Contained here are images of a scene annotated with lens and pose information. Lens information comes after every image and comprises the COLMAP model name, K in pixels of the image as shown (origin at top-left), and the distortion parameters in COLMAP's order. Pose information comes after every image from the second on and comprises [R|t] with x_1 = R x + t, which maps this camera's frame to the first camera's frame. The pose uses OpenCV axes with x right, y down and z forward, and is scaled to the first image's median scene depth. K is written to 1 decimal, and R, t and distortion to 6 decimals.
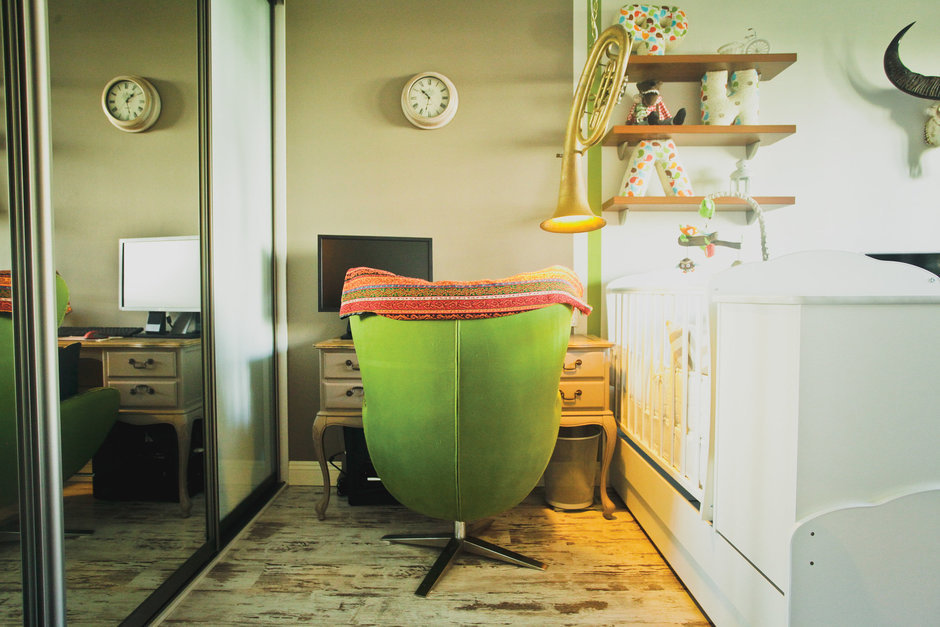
lens RADIAL K [[495.6, 0, 467.1], [0, 495.6, 319.6], [0, 0, 1]] dist [-0.020070, 0.001085]
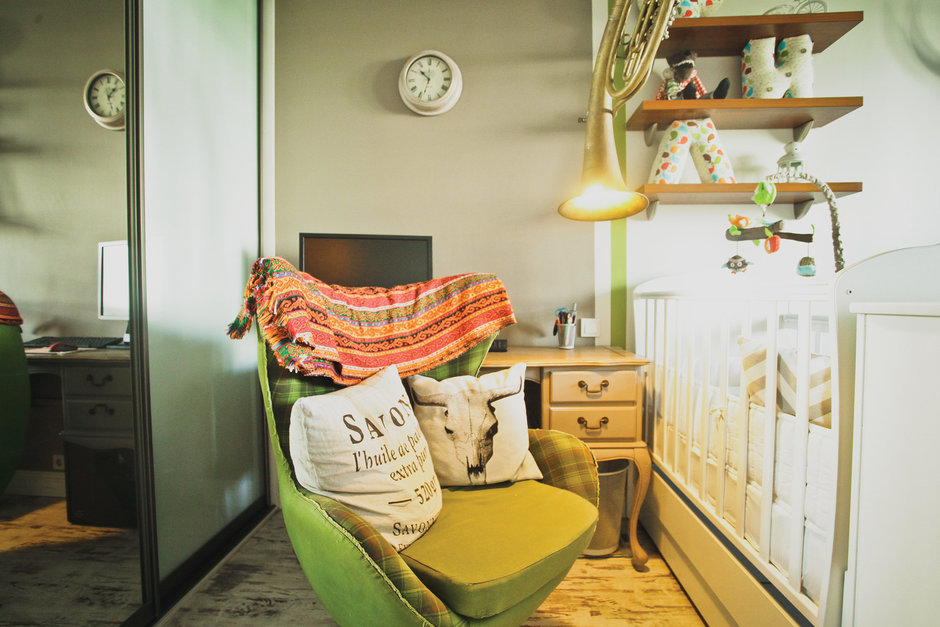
lens RADIAL K [[461.6, 0, 461.8], [0, 461.6, 321.3], [0, 0, 1]] dist [-0.069235, 0.025110]
pose [[0.998691, -0.001357, -0.051138, 0.024975], [0.001099, 0.999987, -0.005077, -0.010915], [0.051144, 0.005014, 0.998679, 0.205000]]
